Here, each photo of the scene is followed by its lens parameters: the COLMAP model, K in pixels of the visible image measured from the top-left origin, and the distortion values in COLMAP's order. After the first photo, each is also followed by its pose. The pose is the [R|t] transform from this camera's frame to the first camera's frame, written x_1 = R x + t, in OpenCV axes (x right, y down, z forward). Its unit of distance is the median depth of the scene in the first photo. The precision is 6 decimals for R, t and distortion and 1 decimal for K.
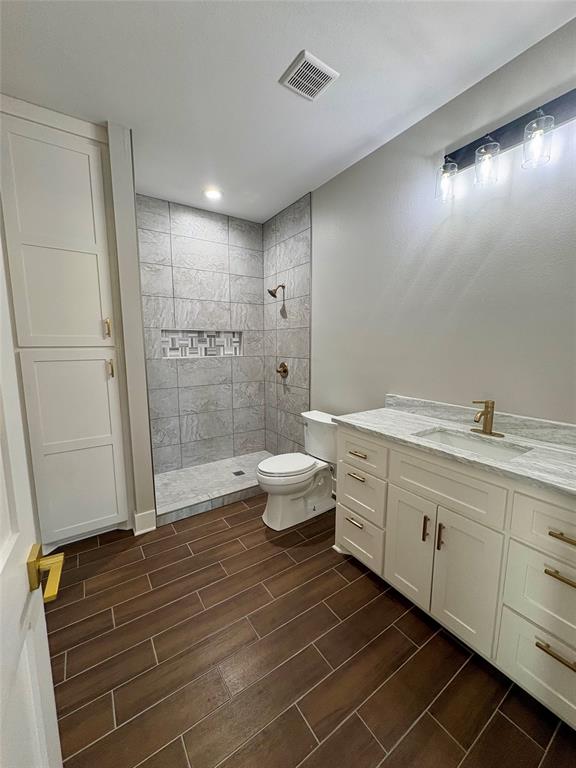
lens RADIAL K [[305.4, 0, 288.0], [0, 305.4, 384.0], [0, 0, 1]] dist [-0.000642, 0.000244]
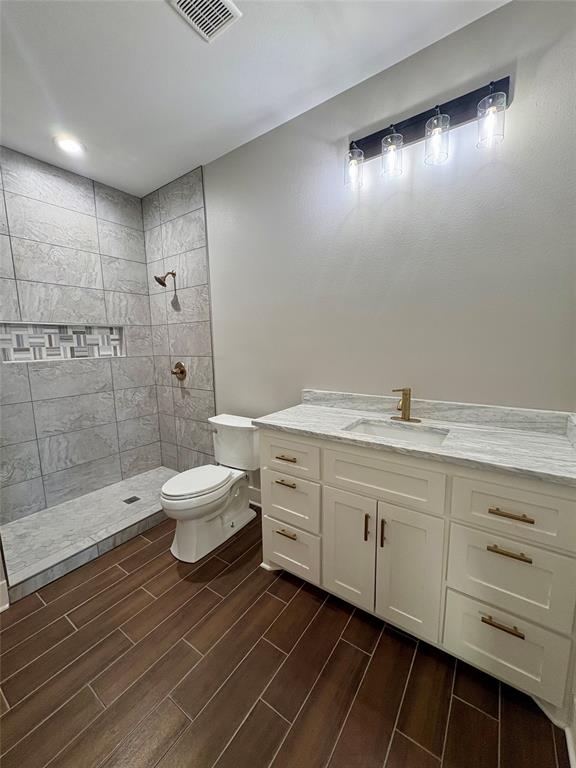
lens RADIAL K [[305.4, 0, 288.0], [0, 305.4, 384.0], [0, 0, 1]] dist [-0.000642, 0.000244]
pose [[0.934128, -0.065171, 0.350937, -0.037463], [0.065378, 0.997797, 0.011271, 0.001371], [-0.350899, 0.012416, 0.936331, 0.088428]]
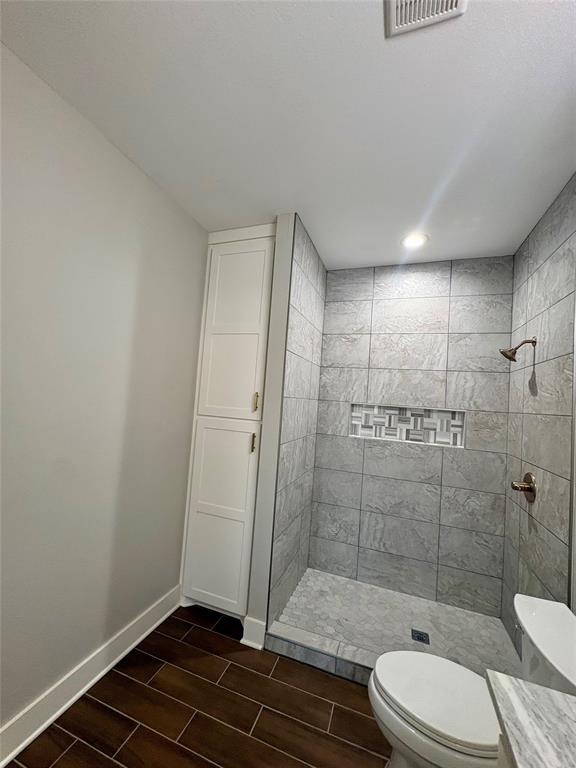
lens RADIAL K [[305.4, 0, 288.0], [0, 305.4, 384.0], [0, 0, 1]] dist [-0.000642, 0.000244]
pose [[0.589426, 0.003121, -0.807816, 0.184892], [-0.176139, 0.976429, -0.124748, -0.087698], [0.788386, 0.215818, 0.576082, 0.319465]]
